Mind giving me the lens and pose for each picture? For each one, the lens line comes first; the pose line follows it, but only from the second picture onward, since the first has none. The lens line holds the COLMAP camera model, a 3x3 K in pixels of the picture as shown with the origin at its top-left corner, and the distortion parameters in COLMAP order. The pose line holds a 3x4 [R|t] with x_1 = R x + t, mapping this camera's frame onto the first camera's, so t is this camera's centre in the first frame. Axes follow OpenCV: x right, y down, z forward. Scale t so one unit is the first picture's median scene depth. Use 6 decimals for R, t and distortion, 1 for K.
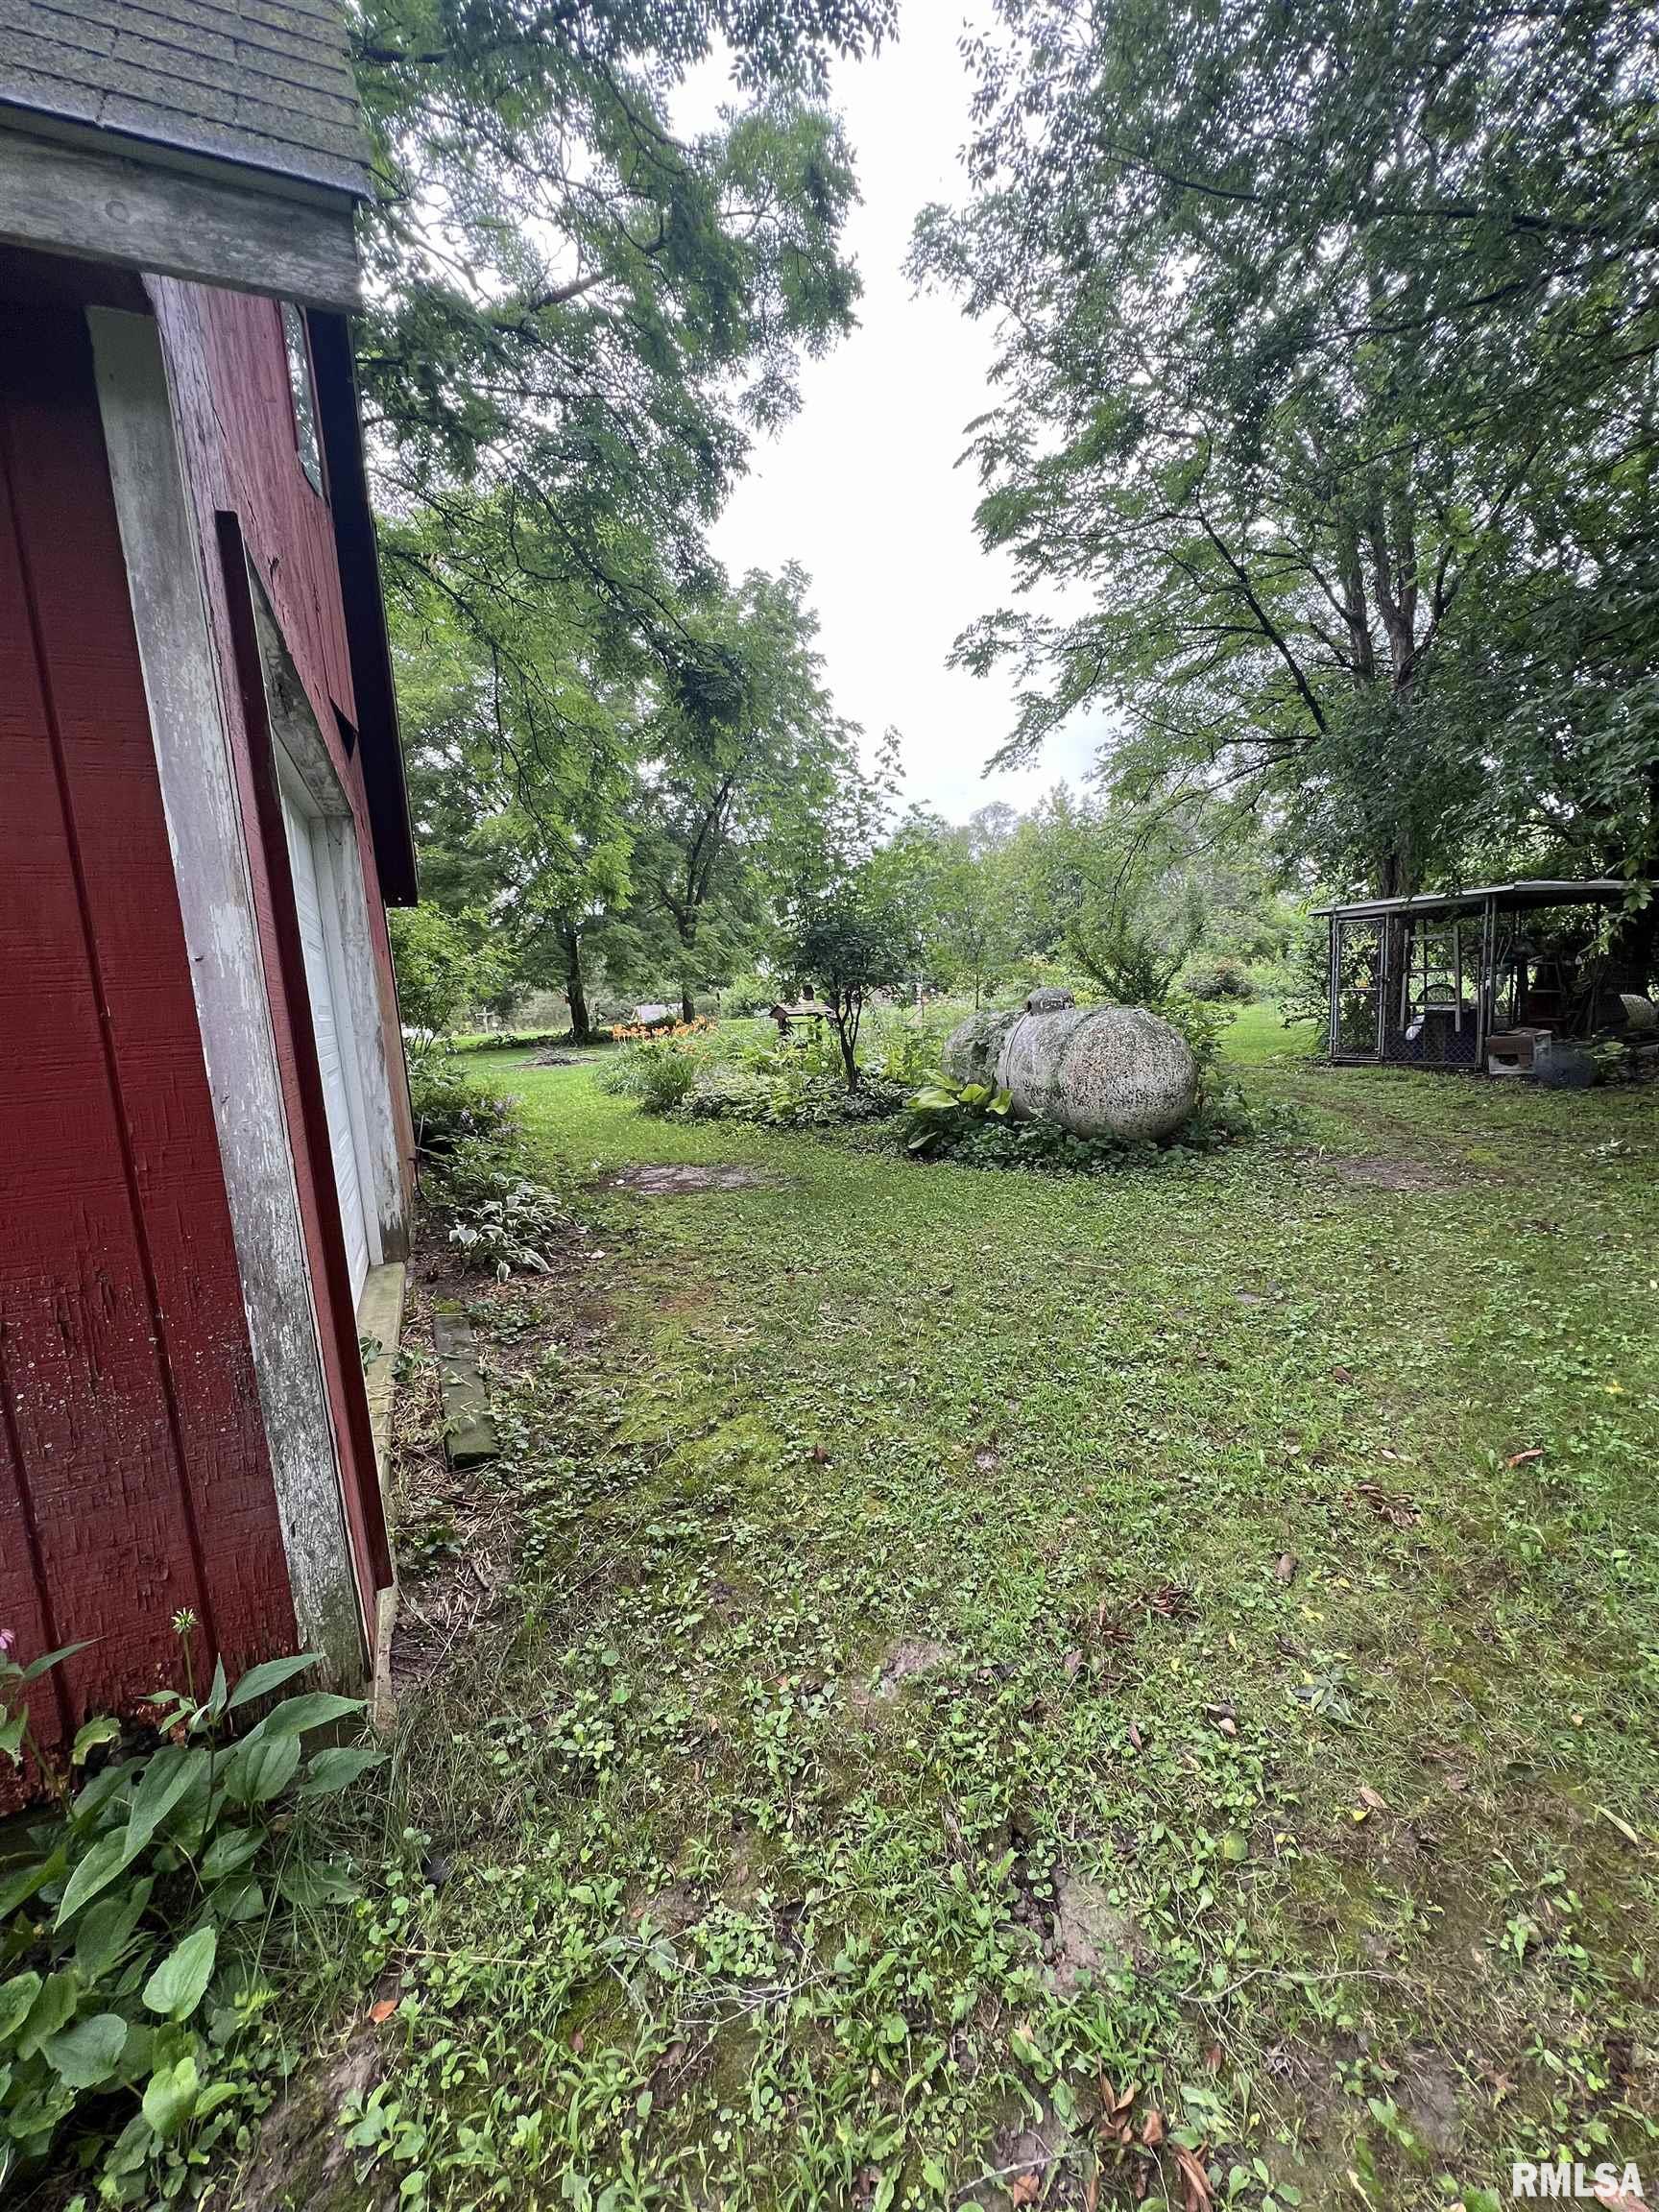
lens RADIAL K [[899.7, 0, 829.5], [0, 899.7, 1106.0], [0, 0, 1]] dist [-0.000749, 0.000241]
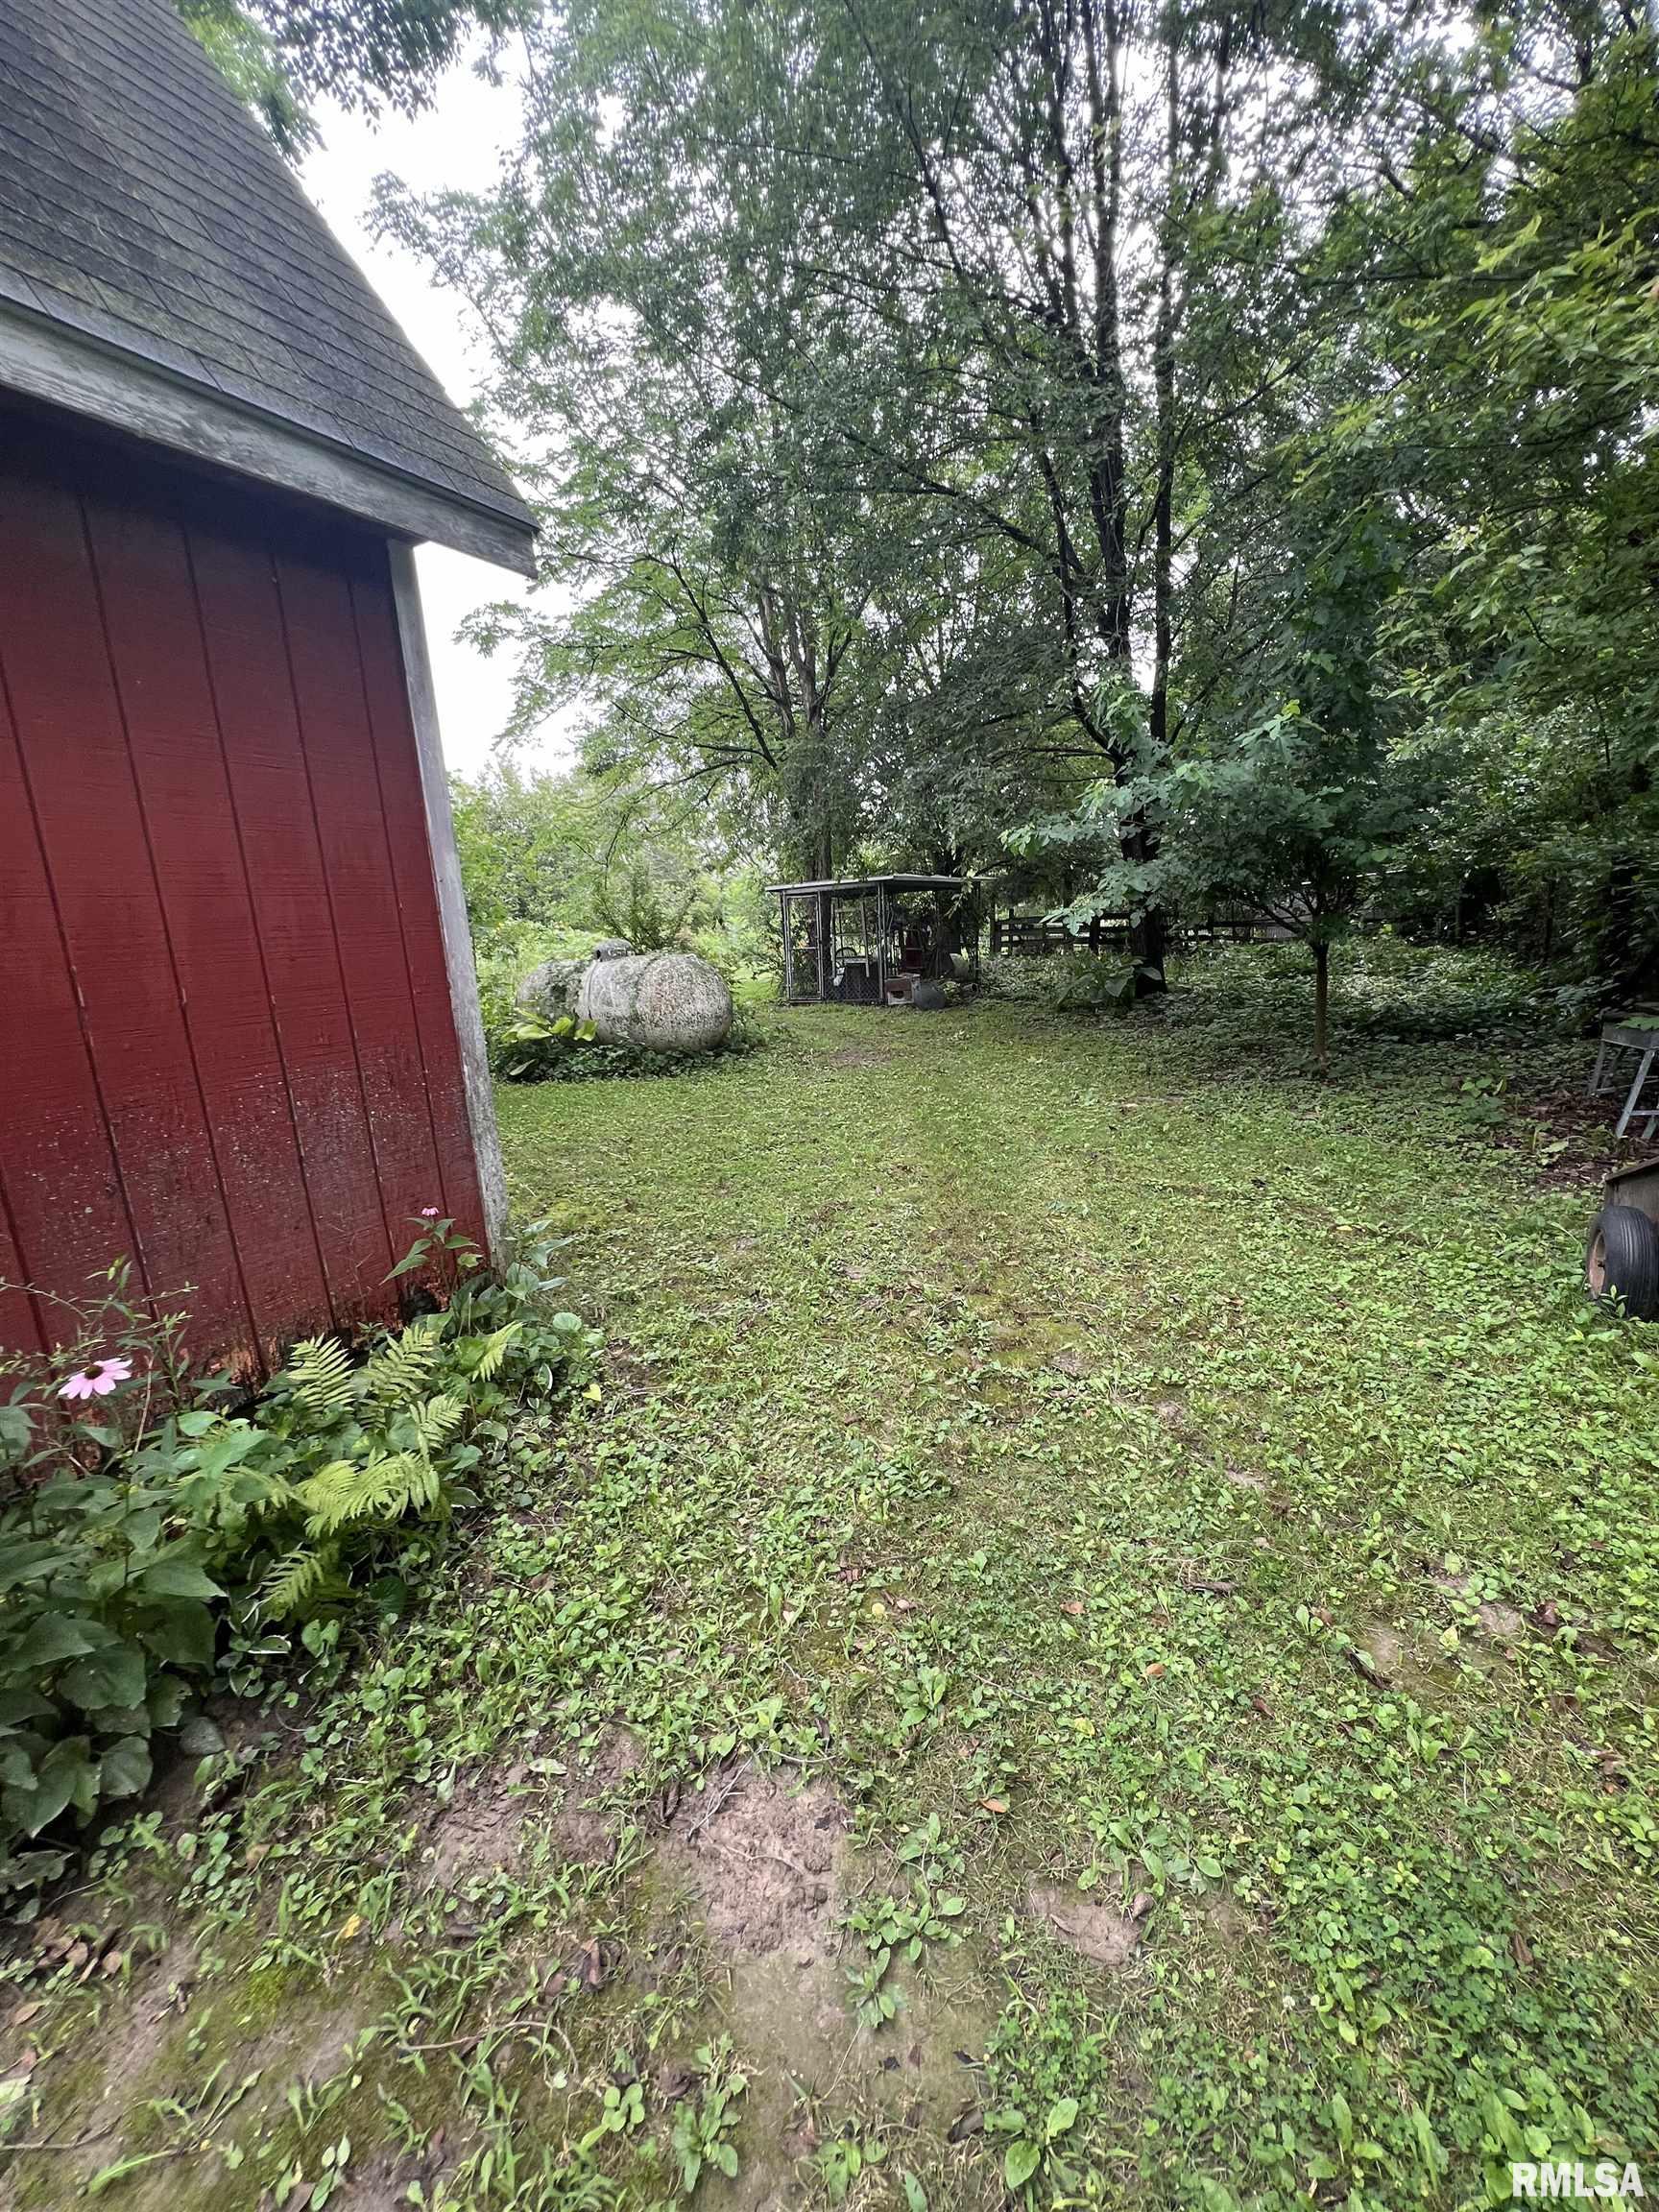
lens RADIAL K [[899.7, 0, 829.5], [0, 899.7, 1106.0], [0, 0, 1]] dist [-0.000749, 0.000241]
pose [[0.826867, -0.090824, 0.555015, -0.169226], [0.073045, 0.995858, 0.054142, 0.040914], [-0.557633, -0.004227, 0.830077, -0.159225]]
